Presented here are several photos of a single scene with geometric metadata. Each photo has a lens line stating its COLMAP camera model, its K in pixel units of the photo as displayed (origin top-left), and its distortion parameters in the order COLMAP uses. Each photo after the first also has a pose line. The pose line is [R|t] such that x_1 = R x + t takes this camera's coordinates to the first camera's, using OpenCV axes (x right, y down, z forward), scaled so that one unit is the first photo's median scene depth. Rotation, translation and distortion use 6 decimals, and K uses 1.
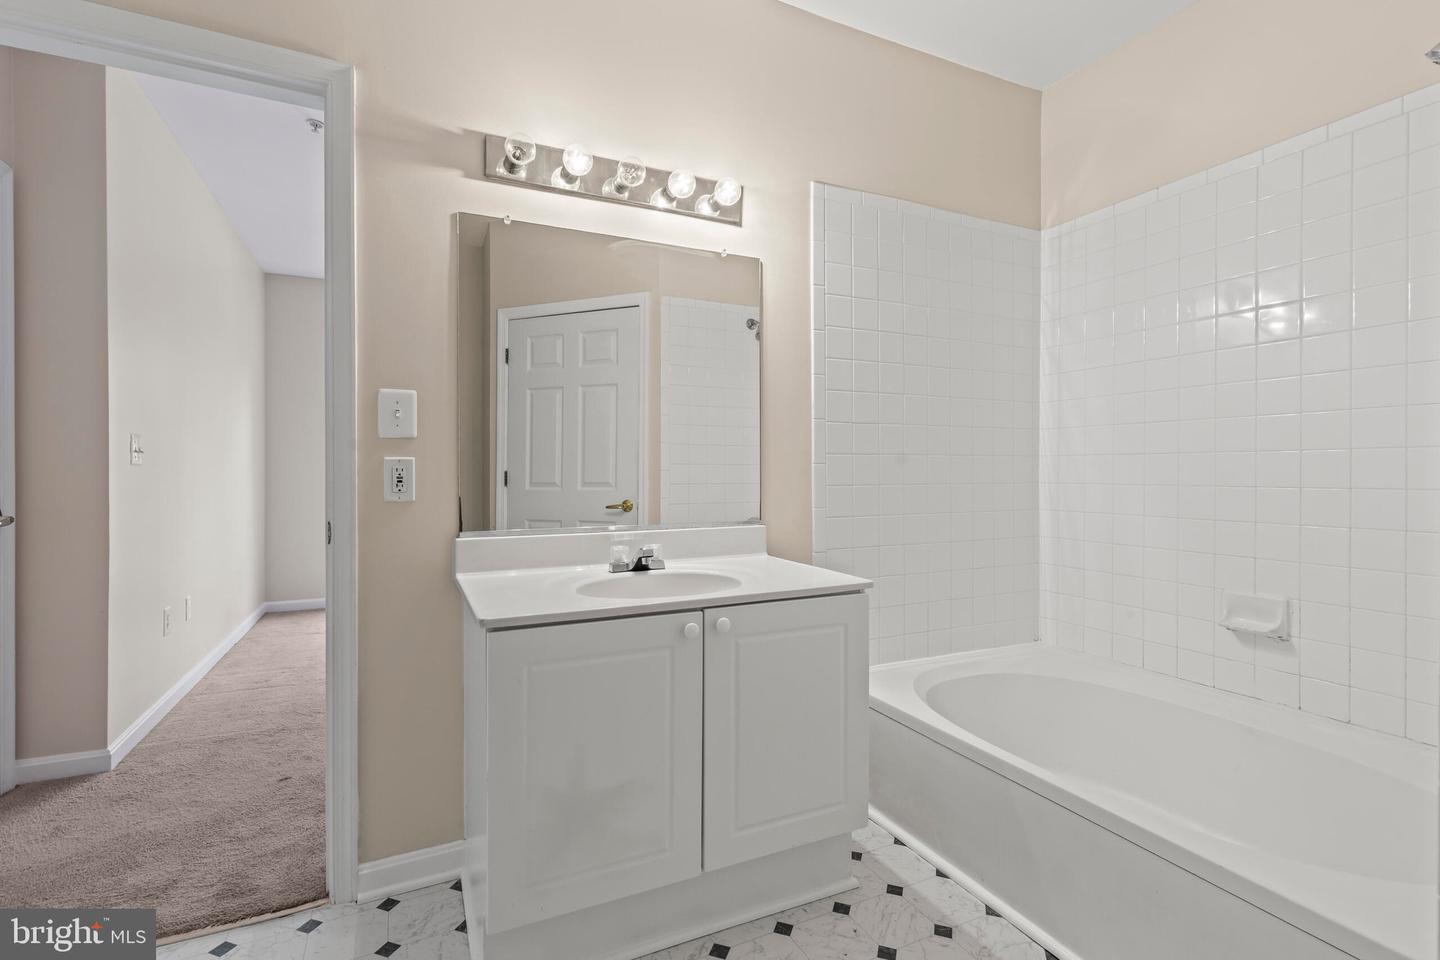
lens RADIAL K [[642.6, 0, 723.4], [0, 642.6, 474.0], [0, 0, 1]] dist [0.002278, -0.000052]
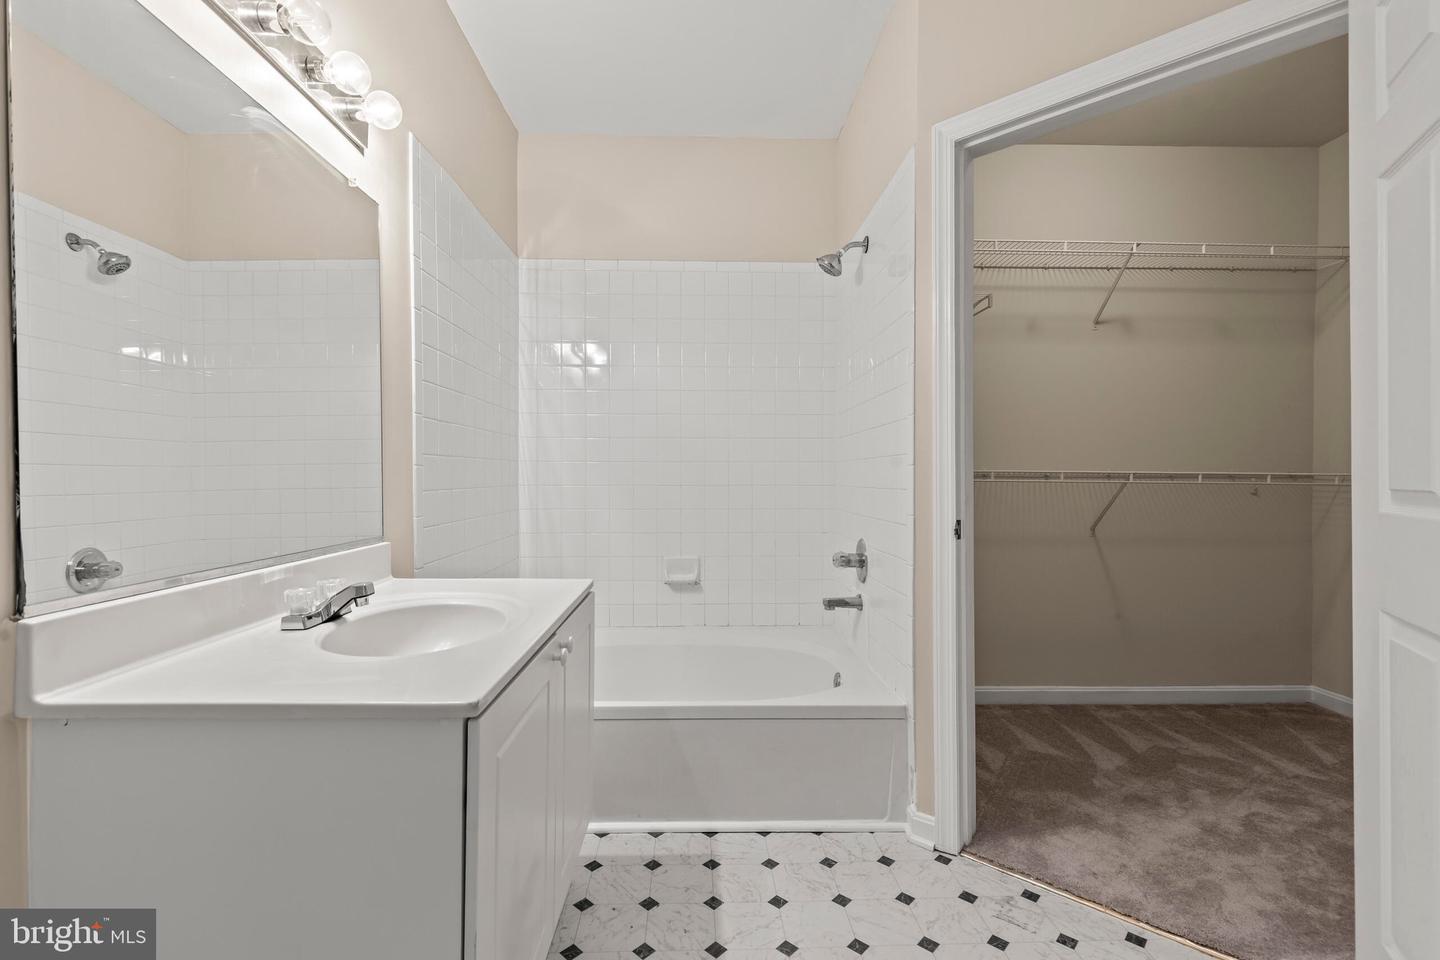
lens RADIAL K [[647.8, 0, 713.2], [0, 647.8, 478.4], [0, 0, 1]] dist [0.005353, -0.000544]
pose [[0.422213, -0.001618, 0.906495, -0.500977], [0.002807, 0.999996, 0.000478, 0.003603], [-0.906492, 0.002343, 0.422216, 0.292248]]
